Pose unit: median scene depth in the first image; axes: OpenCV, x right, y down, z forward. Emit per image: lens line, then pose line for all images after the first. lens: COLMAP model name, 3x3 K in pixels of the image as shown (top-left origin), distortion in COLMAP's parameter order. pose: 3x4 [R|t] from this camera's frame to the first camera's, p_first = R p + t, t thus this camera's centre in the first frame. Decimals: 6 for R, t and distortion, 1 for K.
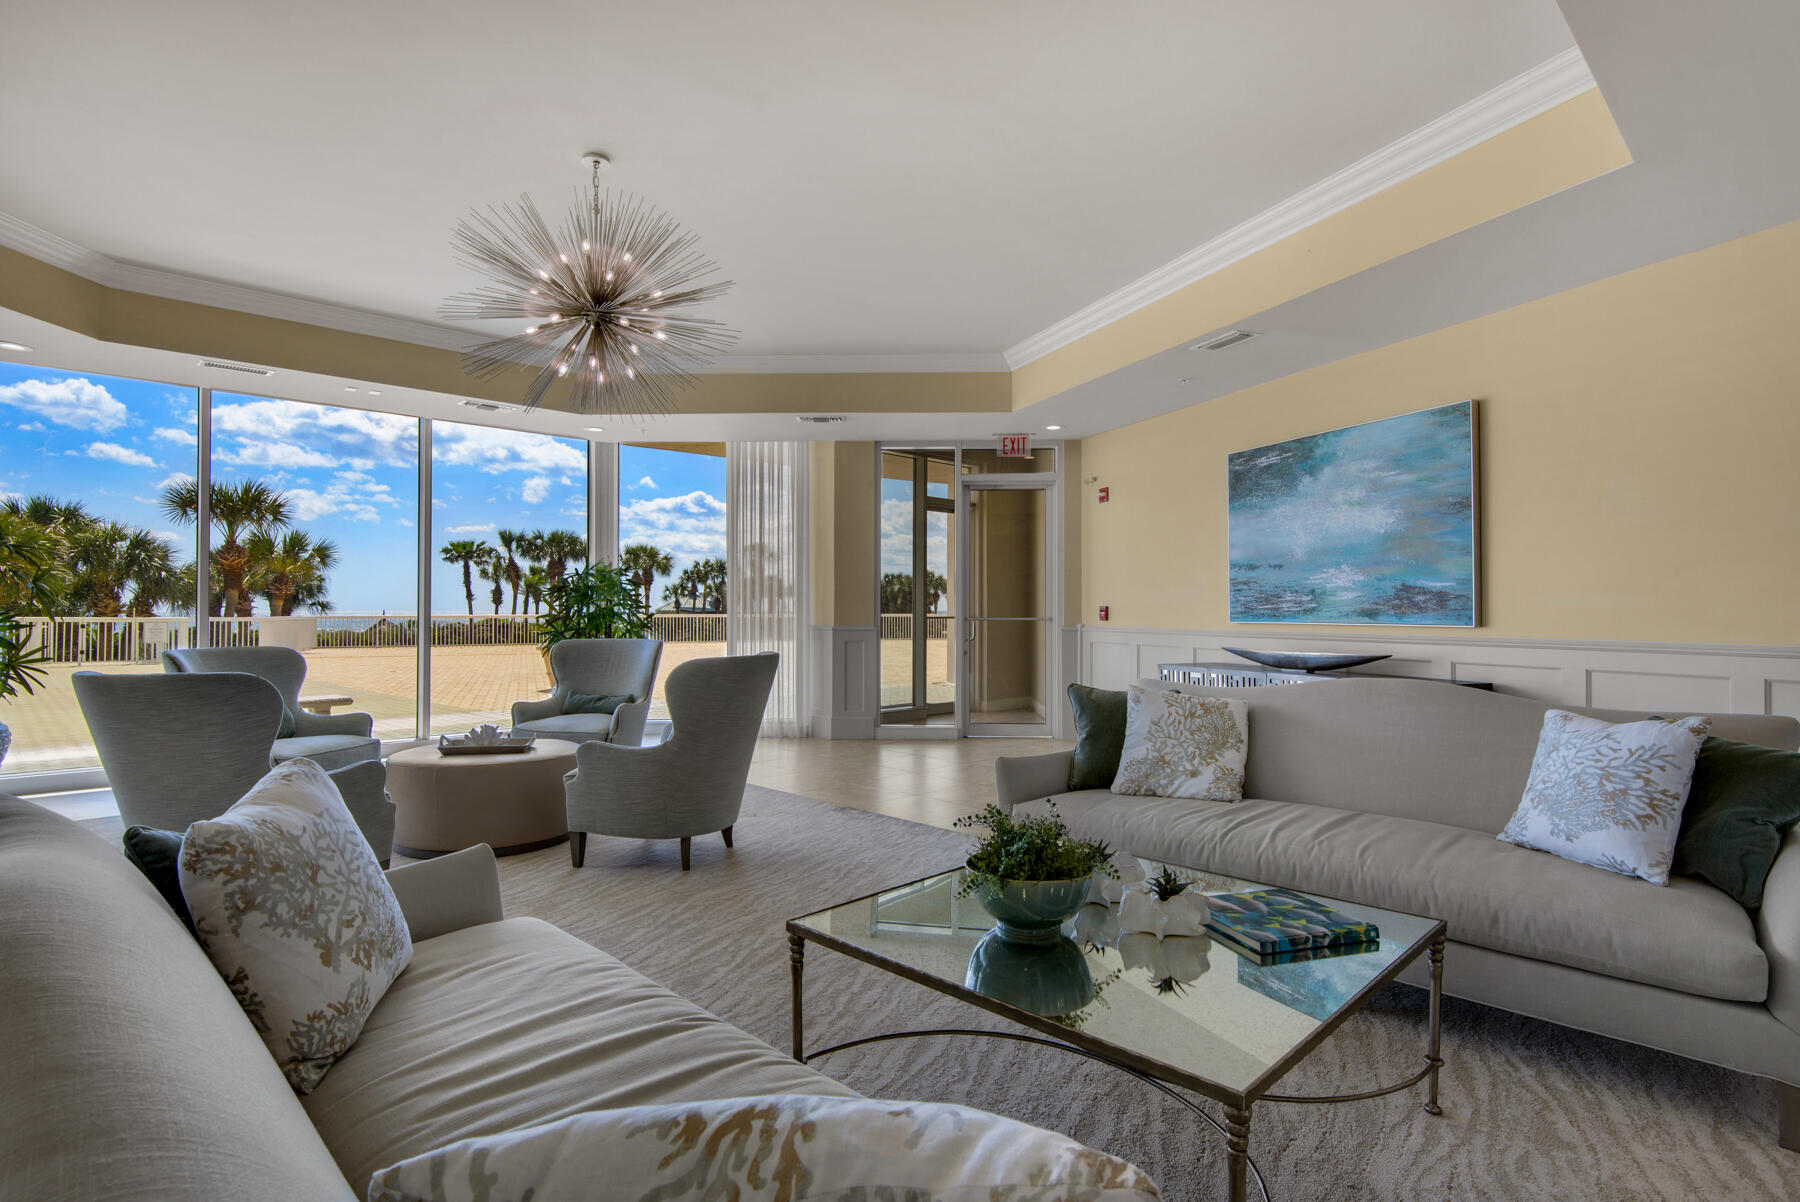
lens RADIAL K [[921.8, 0, 903.7], [0, 921.8, 601.4], [0, 0, 1]] dist [-0.003511, -0.000917]
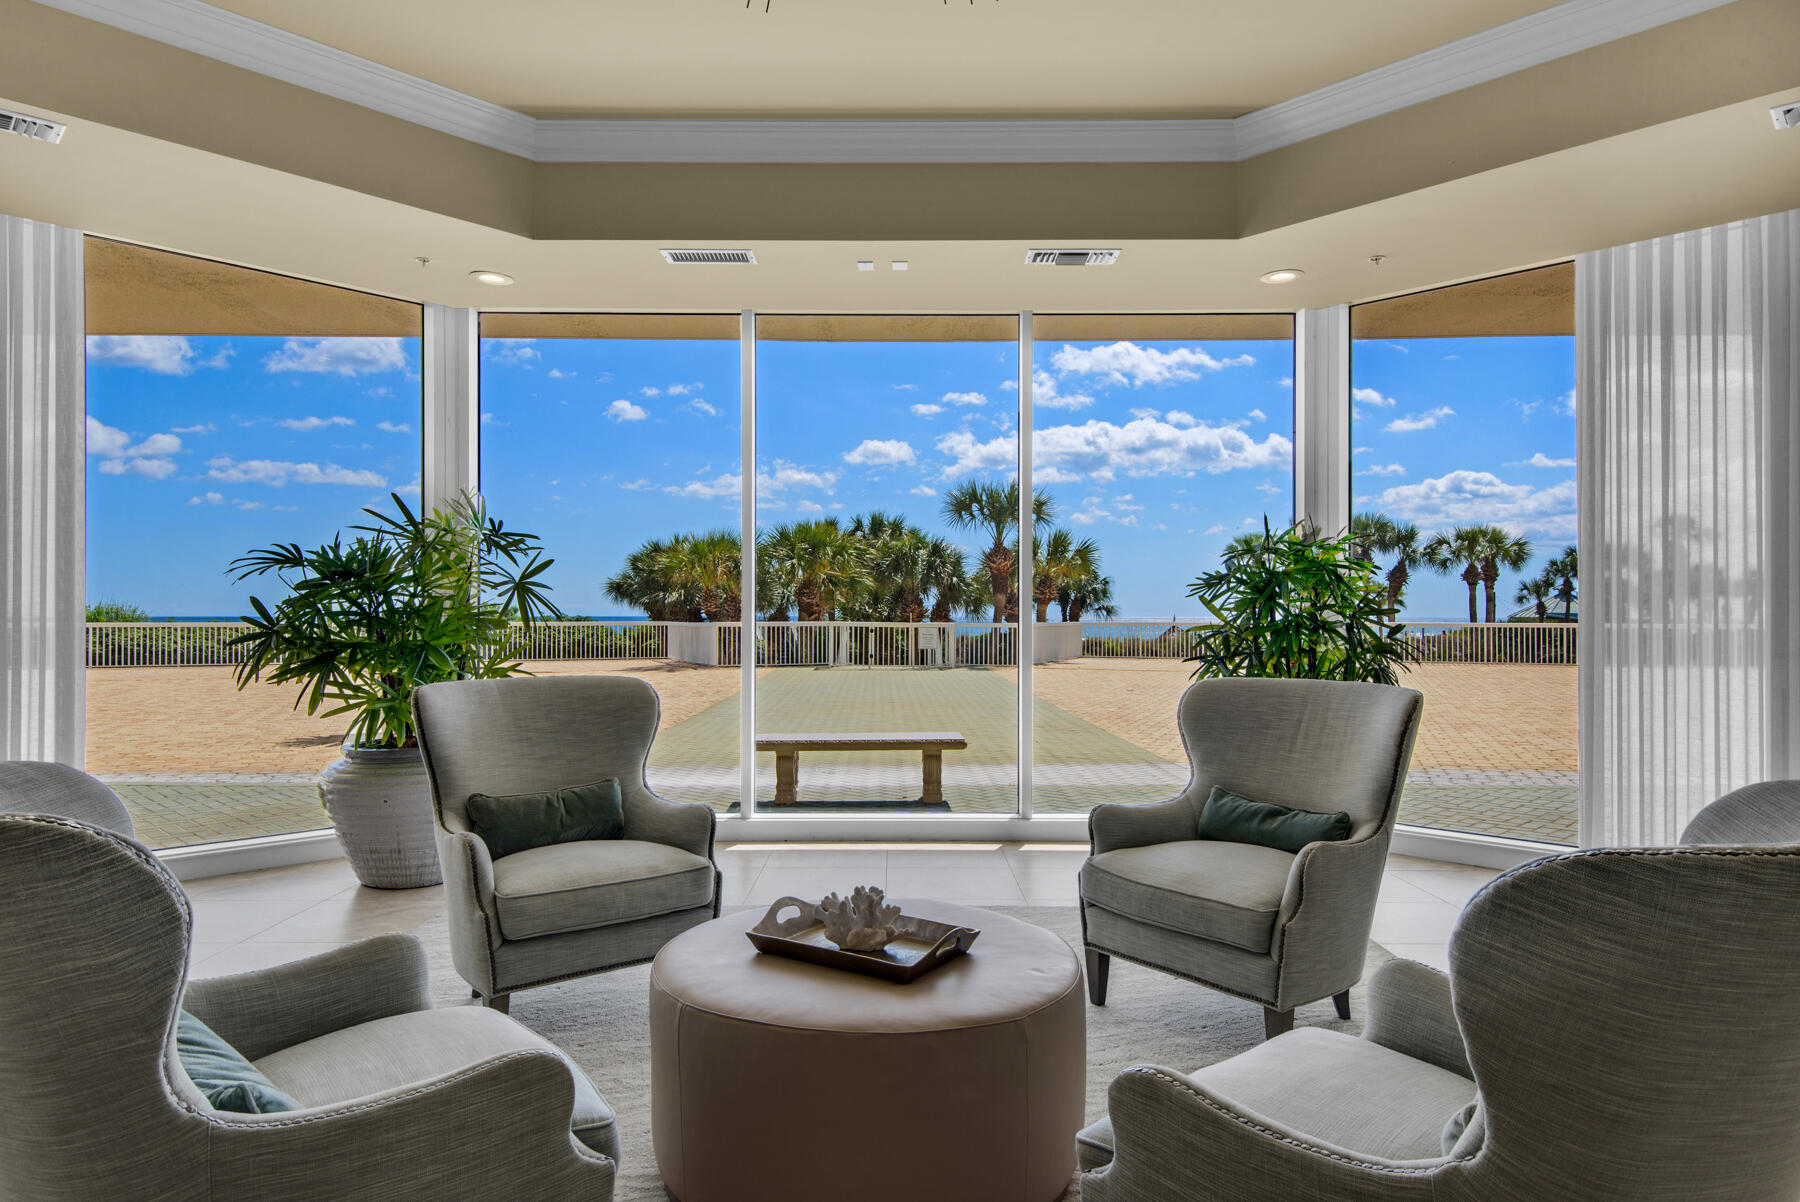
lens RADIAL K [[1080.8, 0, 898.6], [0, 1080.8, 608.4], [0, 0, 1]] dist [0.017348, -0.000988]
pose [[0.711811, -0.003063, -0.702364, -0.014909], [0.004773, 0.999988, 0.000476, 0.000681], [0.702355, -0.003691, 0.711817, 0.111144]]
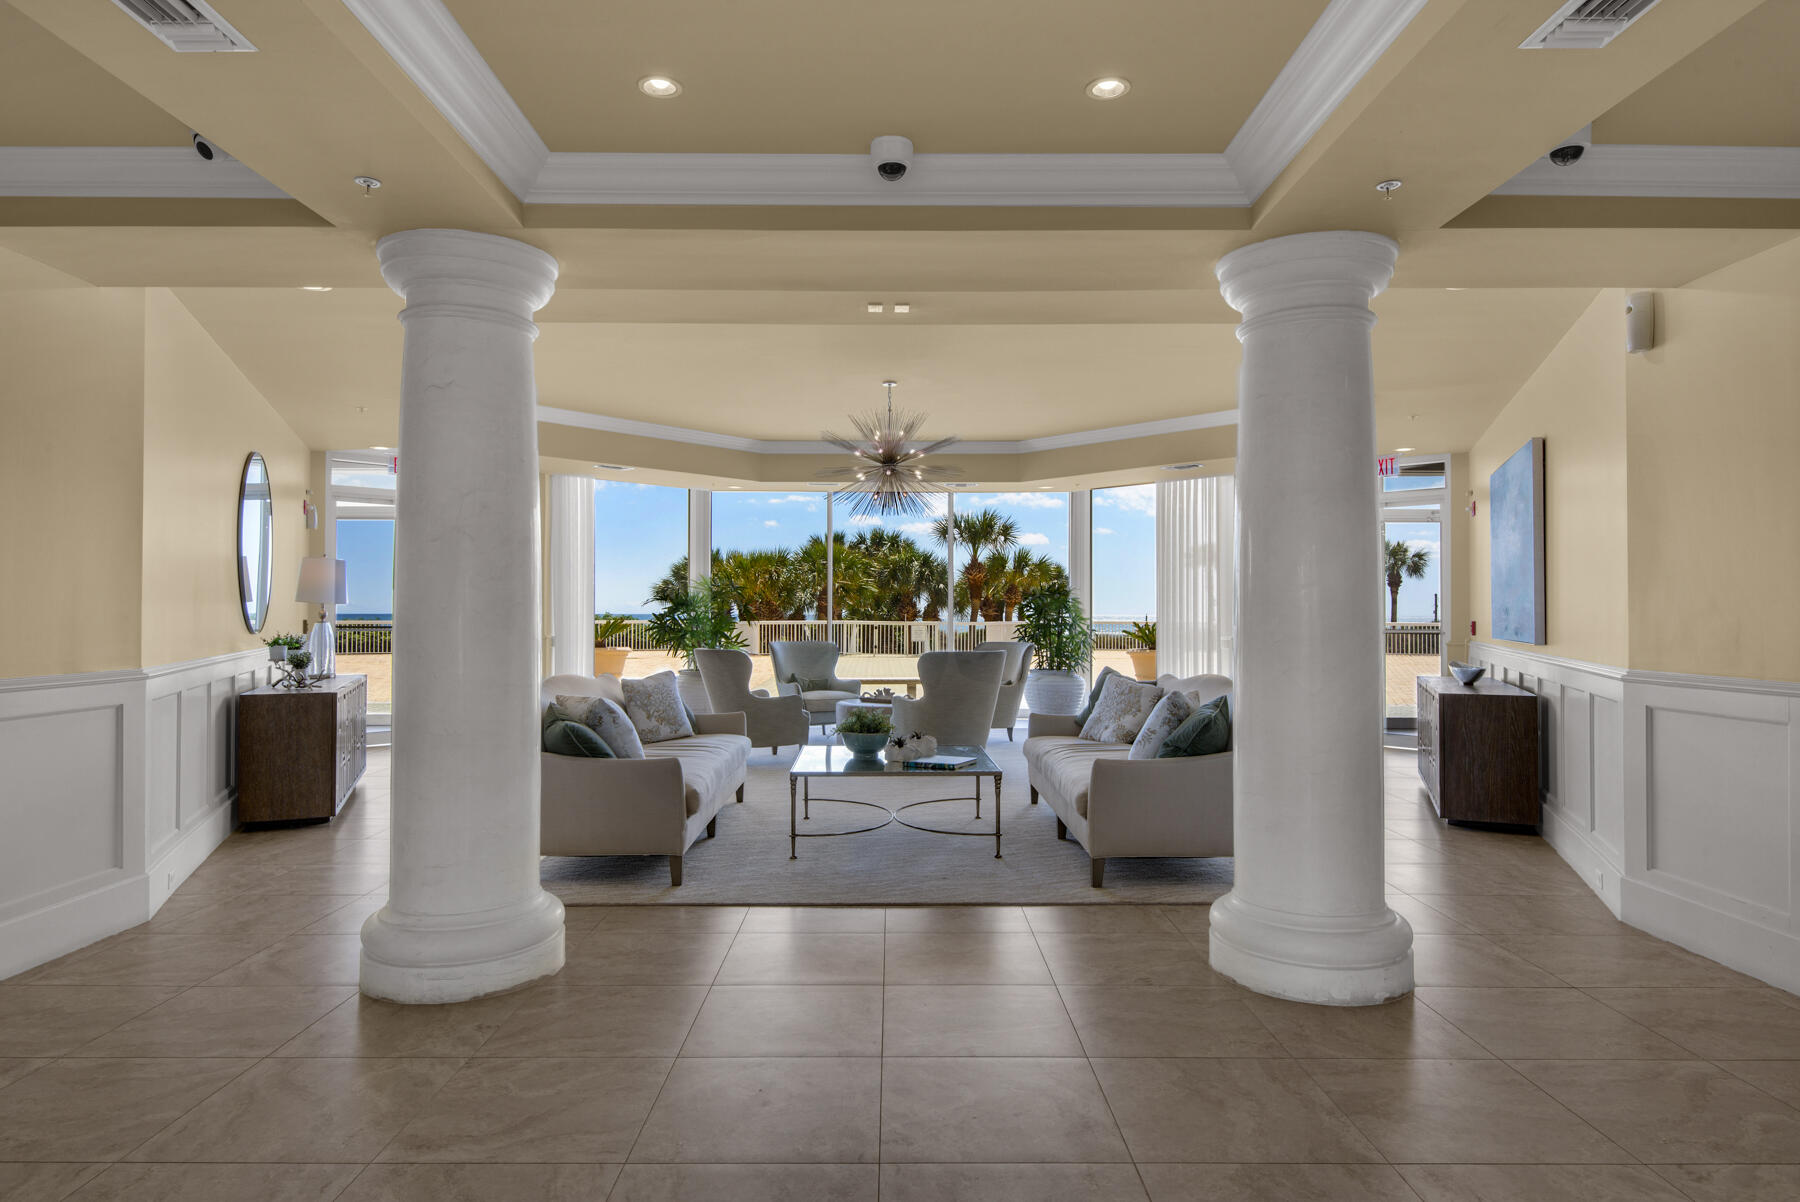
lens RADIAL K [[1080.8, 0, 894.4], [0, 1080.8, 601.7], [0, 0, 1]] dist [0.017348, -0.000988]
pose [[0.710559, -0.004925, -0.703621, 0.172228], [0.003113, 0.999988, -0.003855, -0.003919], [0.703631, 0.000549, 0.710565, -0.077937]]
